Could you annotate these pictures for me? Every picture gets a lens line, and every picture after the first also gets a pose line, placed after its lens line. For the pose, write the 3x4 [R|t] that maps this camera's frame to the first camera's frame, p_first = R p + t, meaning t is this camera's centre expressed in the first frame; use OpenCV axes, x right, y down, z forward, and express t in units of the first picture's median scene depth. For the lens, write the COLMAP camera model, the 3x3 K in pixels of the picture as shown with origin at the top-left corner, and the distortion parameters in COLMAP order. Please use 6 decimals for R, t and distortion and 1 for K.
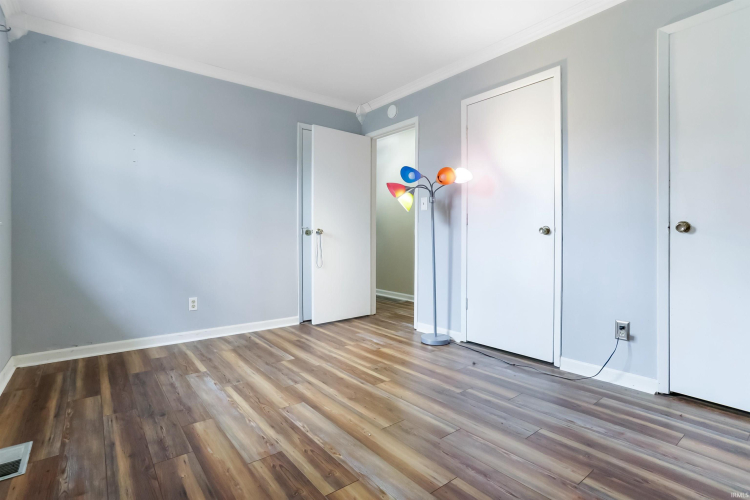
lens RADIAL K [[377.0, 0, 378.7], [0, 377.0, 245.0], [0, 0, 1]] dist [-0.047151, 0.022760]
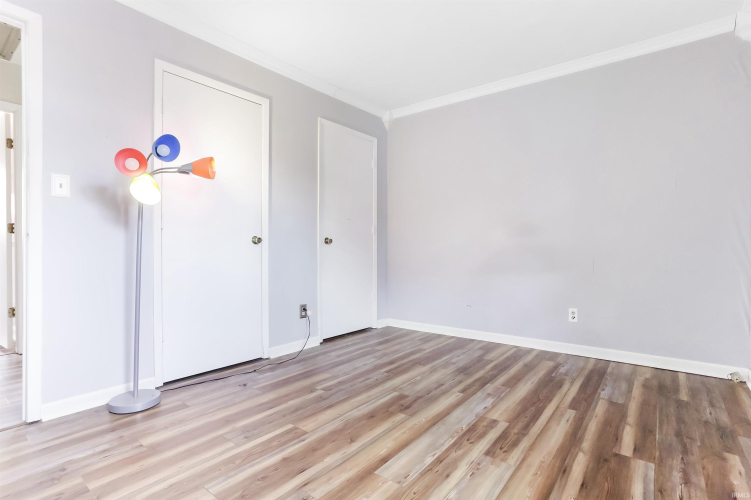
lens RADIAL K [[377.5, 0, 379.6], [0, 377.5, 249.1], [0, 0, 1]] dist [-0.047151, 0.022760]
pose [[-0.255310, -0.000234, 0.966859, -0.975480], [0.015906, 0.999864, 0.004442, -0.013945], [-0.966729, 0.016513, -0.255271, 1.266878]]
